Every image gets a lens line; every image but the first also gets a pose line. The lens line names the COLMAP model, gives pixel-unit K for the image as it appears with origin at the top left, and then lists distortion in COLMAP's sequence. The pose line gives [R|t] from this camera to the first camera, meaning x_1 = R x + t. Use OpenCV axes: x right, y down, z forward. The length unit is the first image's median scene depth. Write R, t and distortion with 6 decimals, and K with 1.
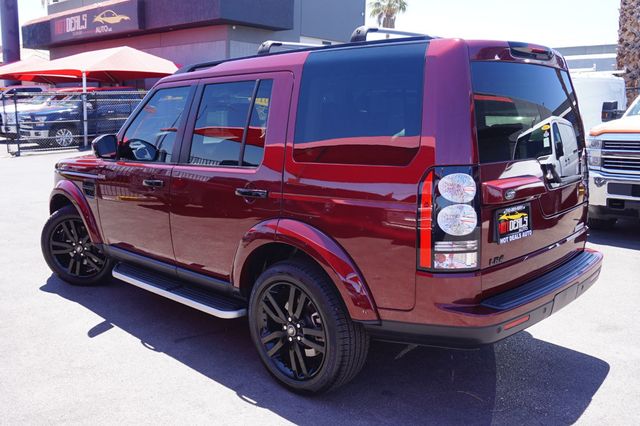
lens RADIAL K [[581.9, 0, 320.0], [0, 581.9, 213.0], [0, 0, 1]] dist [-0.004198, -0.002017]
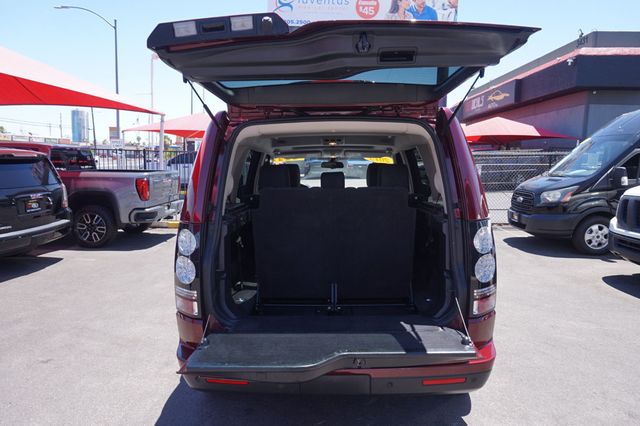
lens RADIAL K [[433.4, 0, 320.0], [0, 433.4, 213.0], [0, 0, 1]] dist [-0.024332, 0.000413]
pose [[0.669854, 0.076494, -0.738542, 0.113772], [-0.122518, 0.992431, -0.008333, -0.013558], [0.732315, 0.096066, 0.674156, 0.065987]]
